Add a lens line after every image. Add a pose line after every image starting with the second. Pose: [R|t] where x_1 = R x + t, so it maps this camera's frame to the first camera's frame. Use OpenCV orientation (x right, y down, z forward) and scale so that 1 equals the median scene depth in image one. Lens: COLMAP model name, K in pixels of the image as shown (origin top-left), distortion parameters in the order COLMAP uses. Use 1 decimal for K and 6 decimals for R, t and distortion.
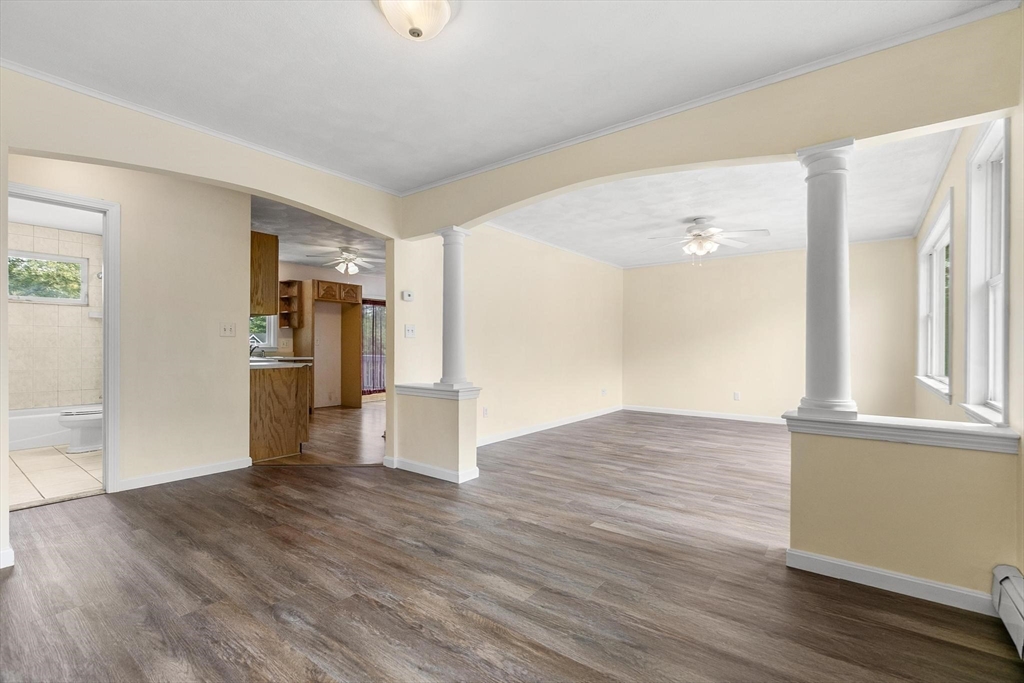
lens RADIAL K [[458.5, 0, 512.8], [0, 458.5, 344.1], [0, 0, 1]] dist [-0.000463, -0.000027]
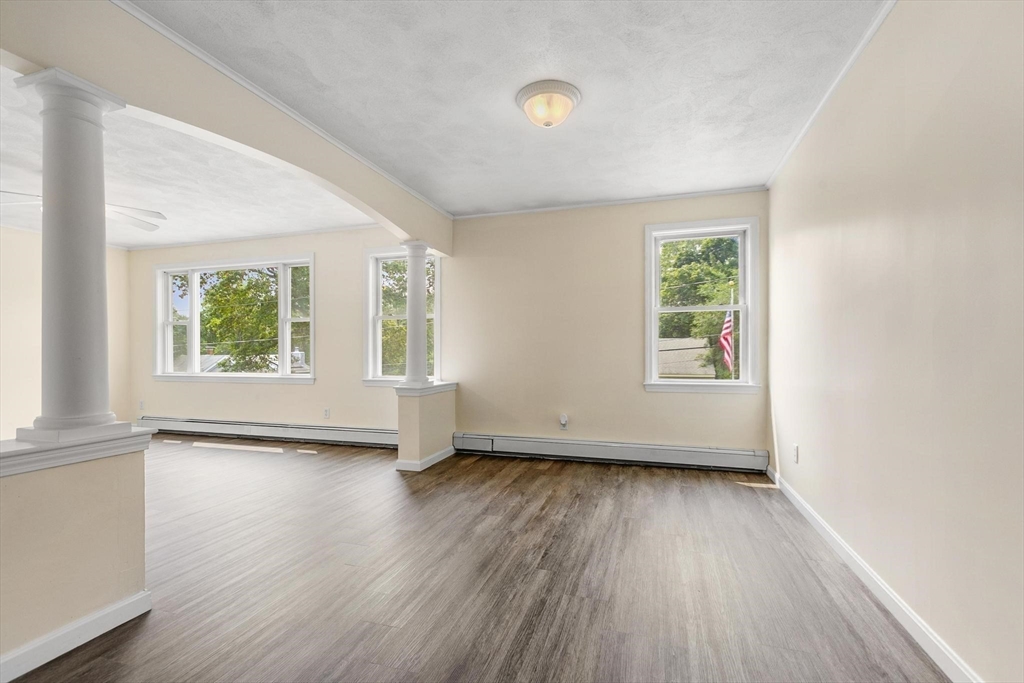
lens RADIAL K [[454.7, 0, 514.3], [0, 454.7, 344.9], [0, 0, 1]] dist [-0.000609, -0.000347]
pose [[-0.342779, 0.012660, 0.939331, -0.741652], [-0.006416, 0.999854, -0.015817, 0.009266], [-0.939394, -0.011449, -0.342648, 0.782396]]
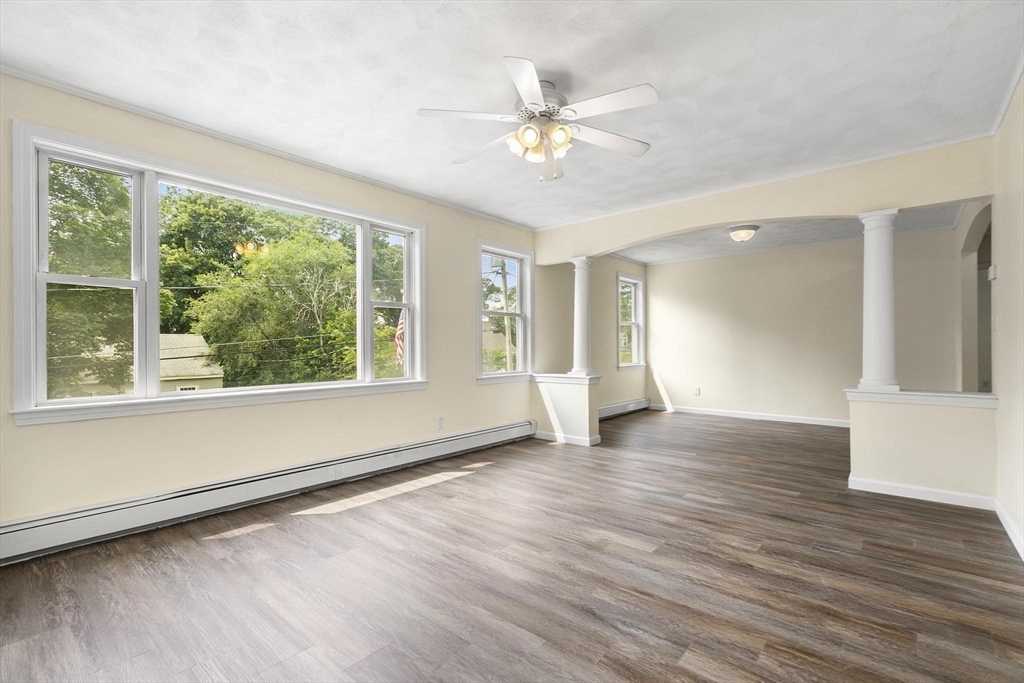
lens RADIAL K [[458.5, 0, 512.8], [0, 458.5, 344.1], [0, 0, 1]] dist [-0.000463, -0.000027]
pose [[-0.998680, 0.002021, 0.051318, 0.565775], [0.001166, 0.999860, -0.016689, 0.021739], [-0.051345, -0.016607, -0.998543, 2.041223]]
